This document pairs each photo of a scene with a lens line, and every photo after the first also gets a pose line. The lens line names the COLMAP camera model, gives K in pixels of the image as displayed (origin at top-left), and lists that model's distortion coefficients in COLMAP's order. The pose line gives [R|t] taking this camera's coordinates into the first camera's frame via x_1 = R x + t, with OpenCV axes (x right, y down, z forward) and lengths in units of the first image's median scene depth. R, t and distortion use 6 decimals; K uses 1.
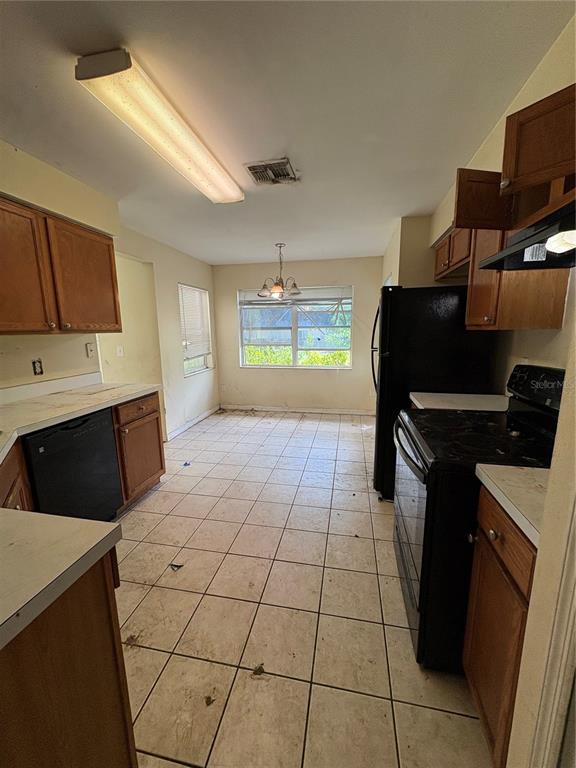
lens RADIAL K [[305.3, 0, 288.3], [0, 305.3, 382.3], [0, 0, 1]] dist [-0.010020, 0.001028]
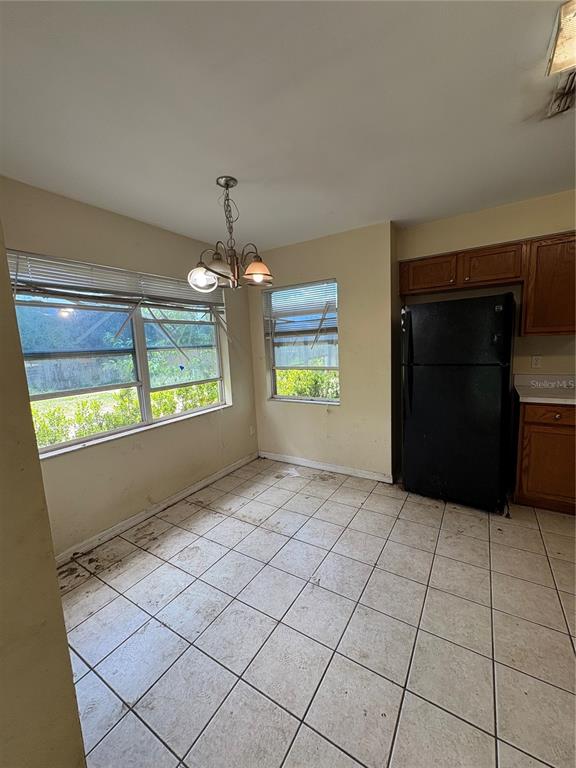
lens RADIAL K [[305.3, 0, 284.1], [0, 305.3, 385.3], [0, 0, 1]] dist [-0.010020, 0.001028]
pose [[0.357998, -0.138646, 0.923372, -0.494975], [0.201691, 0.977050, 0.068508, -0.141899], [-0.911679, 0.161710, 0.377746, 0.781677]]
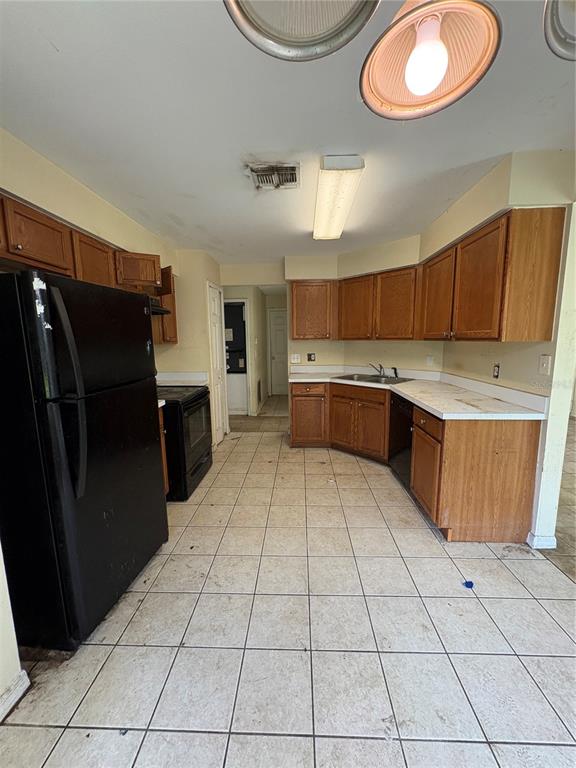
lens RADIAL K [[305.3, 0, 293.1], [0, 305.3, 387.7], [0, 0, 1]] dist [-0.010020, 0.001028]
pose [[-0.984551, 0.050409, -0.167686, 0.043176], [-0.006990, 0.945586, 0.325298, -0.200142], [0.174959, 0.321445, -0.930625, 1.115094]]
